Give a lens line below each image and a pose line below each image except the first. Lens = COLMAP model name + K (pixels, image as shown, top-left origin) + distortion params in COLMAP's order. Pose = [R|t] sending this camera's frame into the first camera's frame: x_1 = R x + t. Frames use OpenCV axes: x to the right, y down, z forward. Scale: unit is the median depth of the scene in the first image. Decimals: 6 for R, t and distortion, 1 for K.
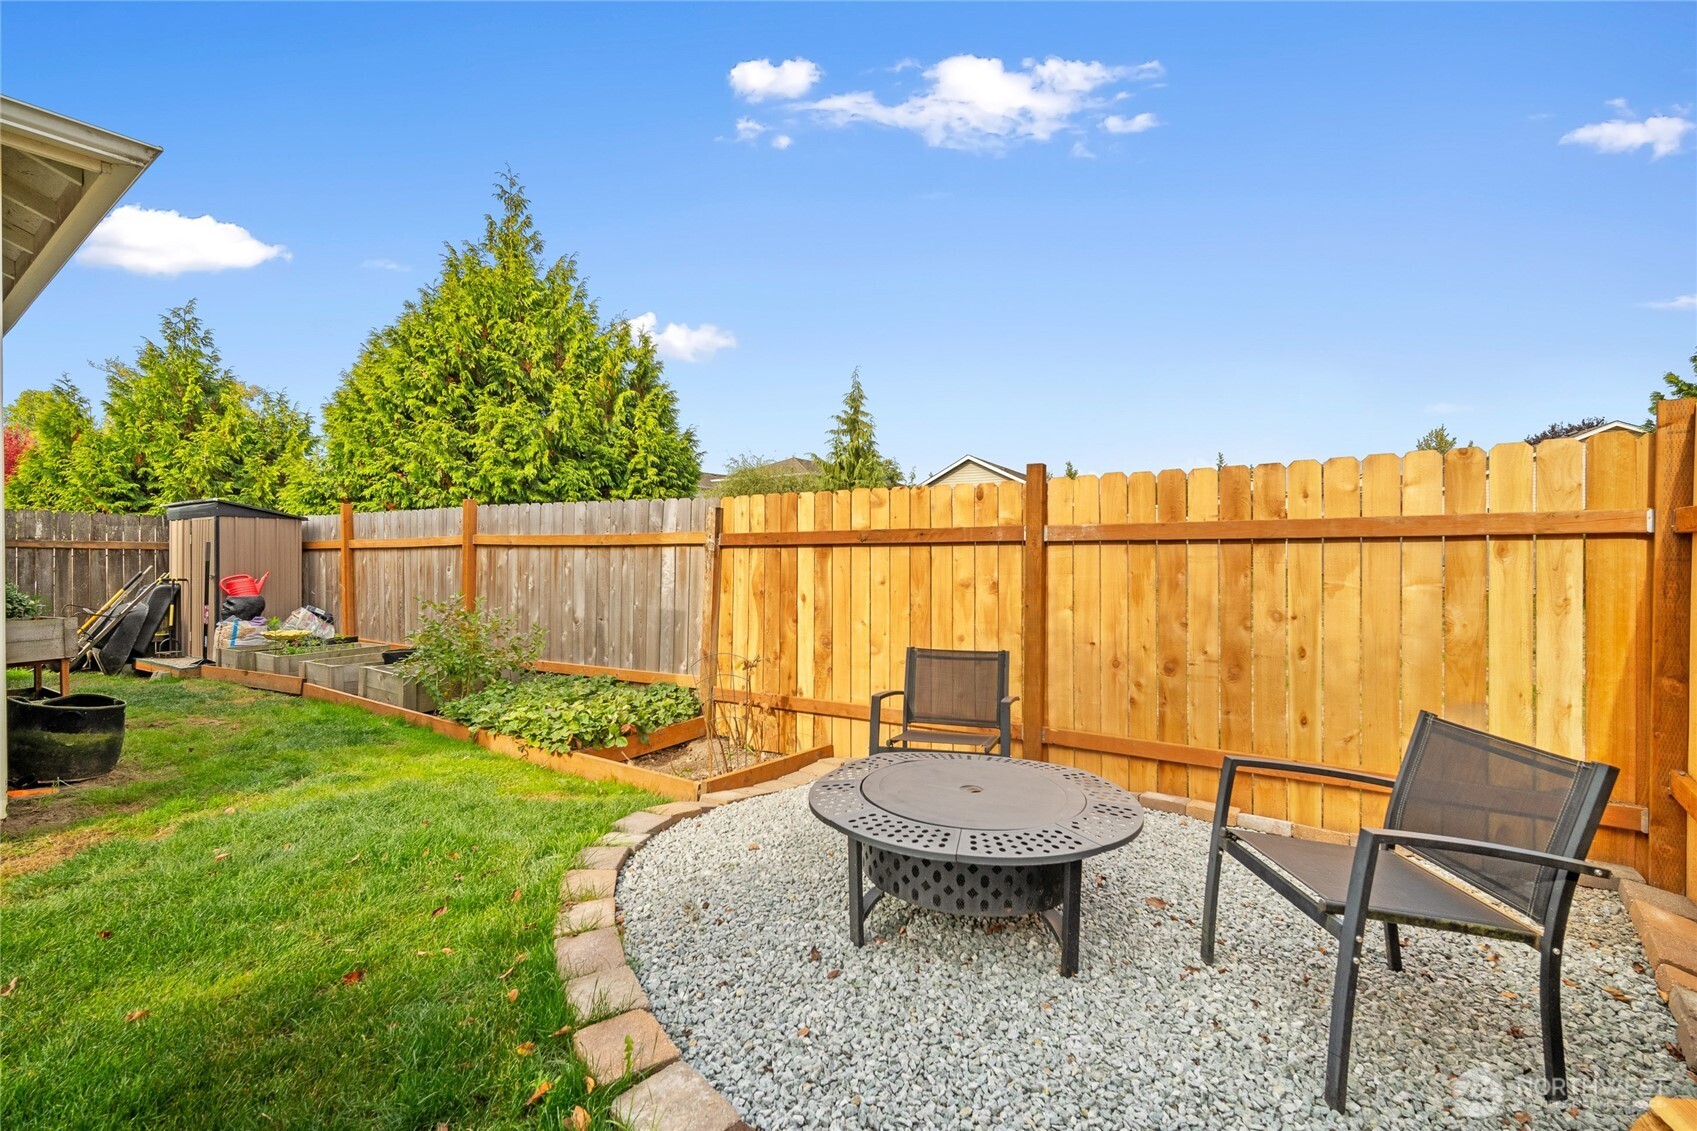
lens RADIAL K [[744.7, 0, 850.5], [0, 744.7, 560.4], [0, 0, 1]] dist [-0.014898, 0.004869]
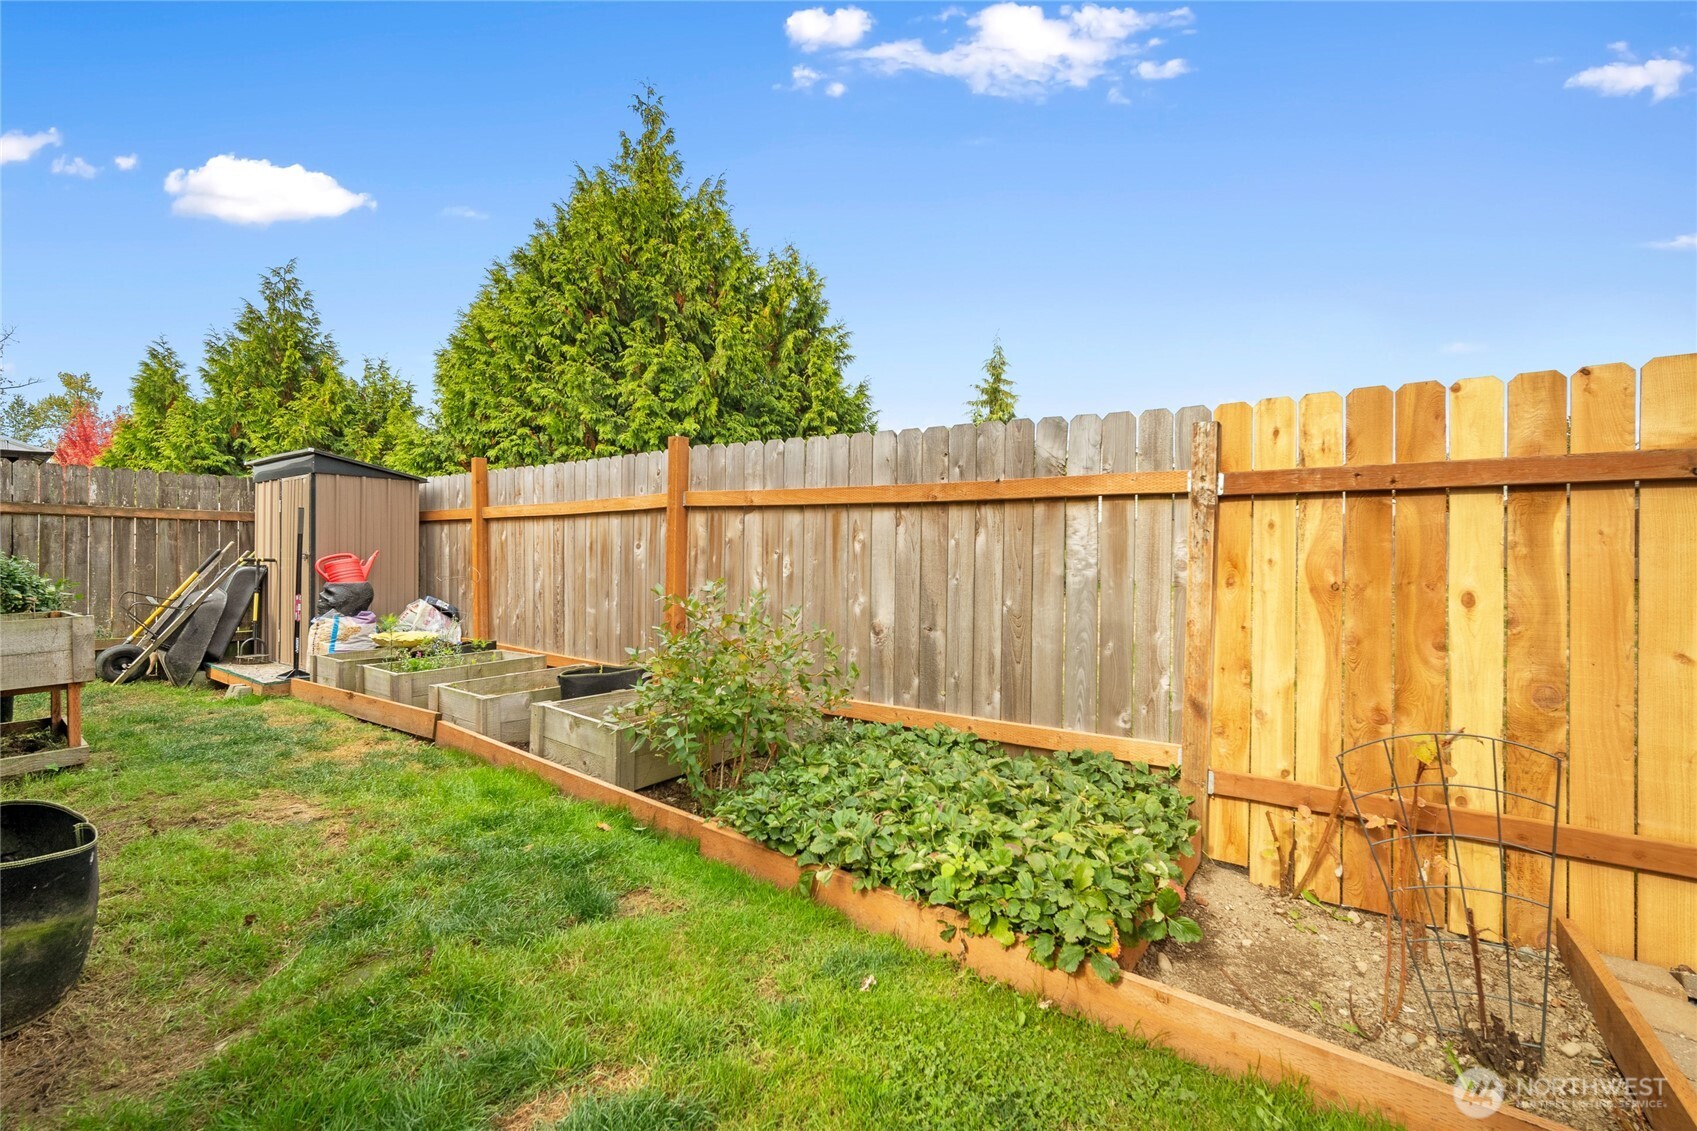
lens RADIAL K [[744.7, 0, 852.4], [0, 744.7, 550.8], [0, 0, 1]] dist [-0.014898, 0.004869]
pose [[0.996547, 0.006660, -0.082765, -0.251690], [-0.006740, 0.999977, -0.000690, 0.013327], [0.082758, 0.001245, 0.996569, 0.299065]]
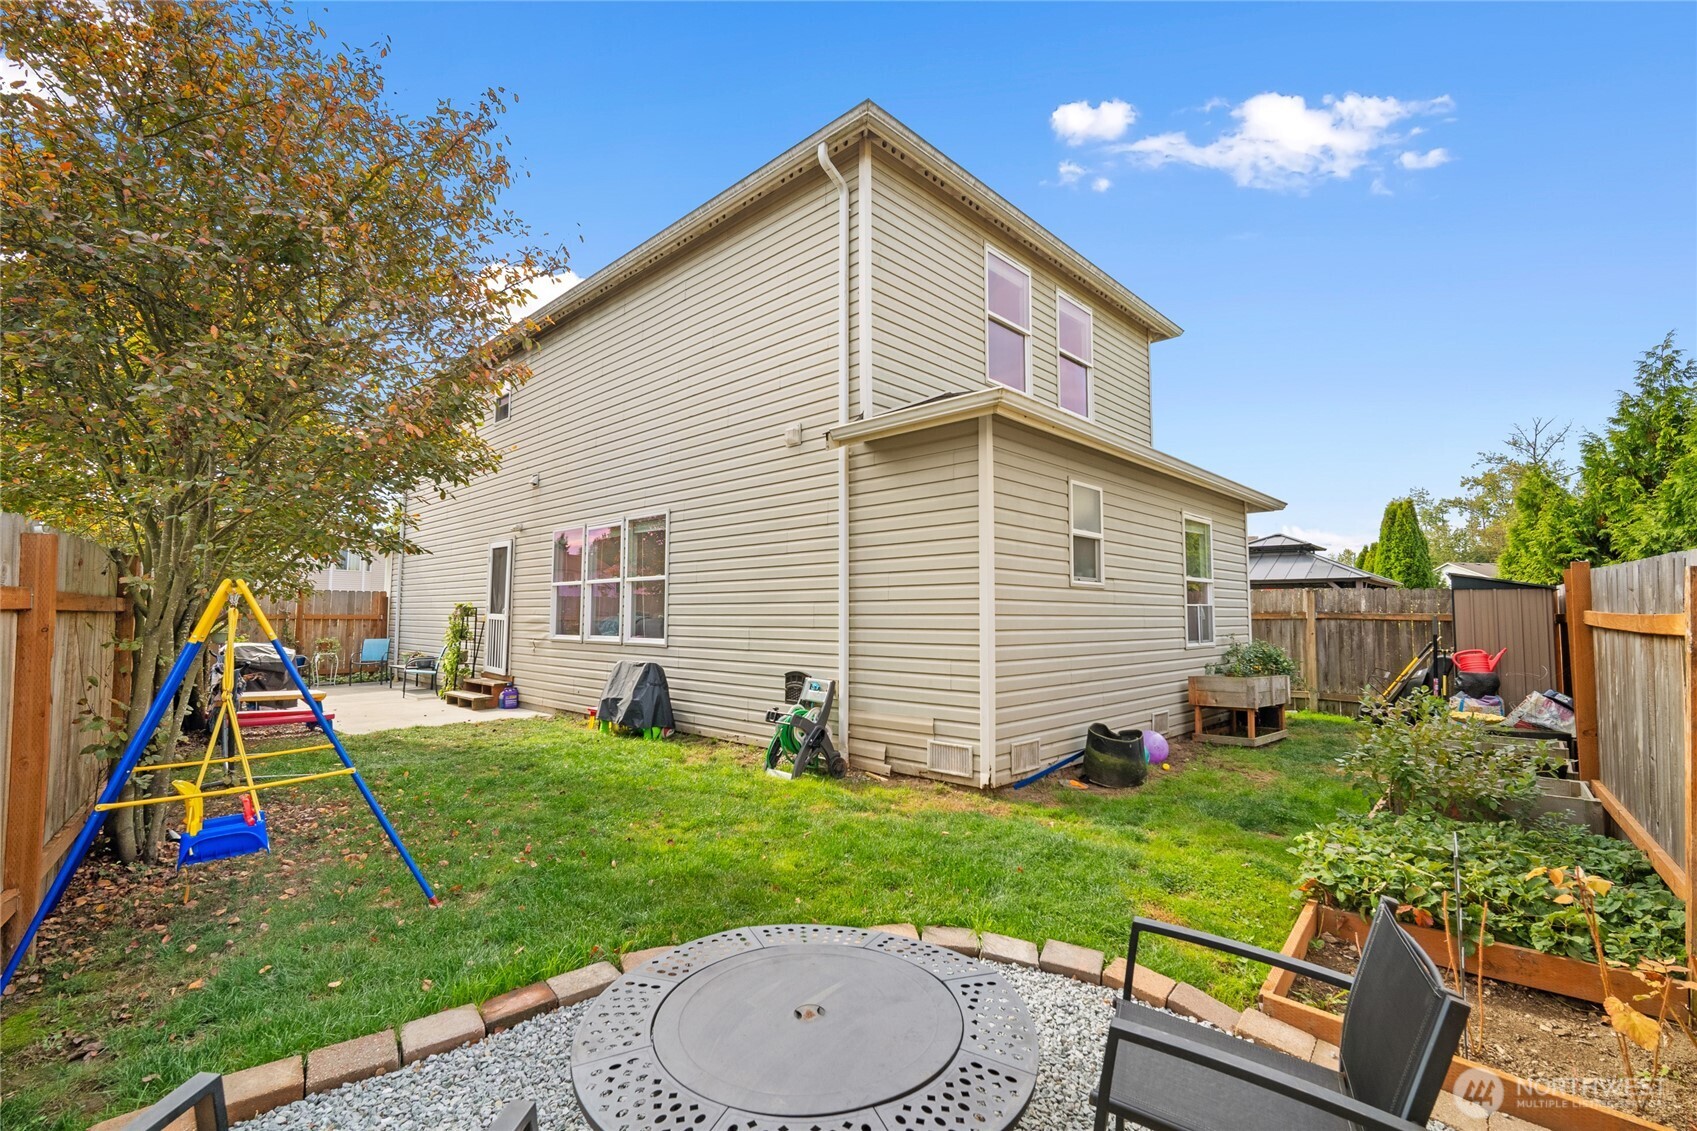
lens RADIAL K [[744.7, 0, 841.7], [0, 744.7, 559.4], [0, 0, 1]] dist [-0.014898, 0.004869]
pose [[-0.161713, -0.069068, -0.984418, 0.258861], [-0.006526, 0.997601, -0.068921, -0.025407], [0.986816, -0.004721, -0.161775, 0.328734]]
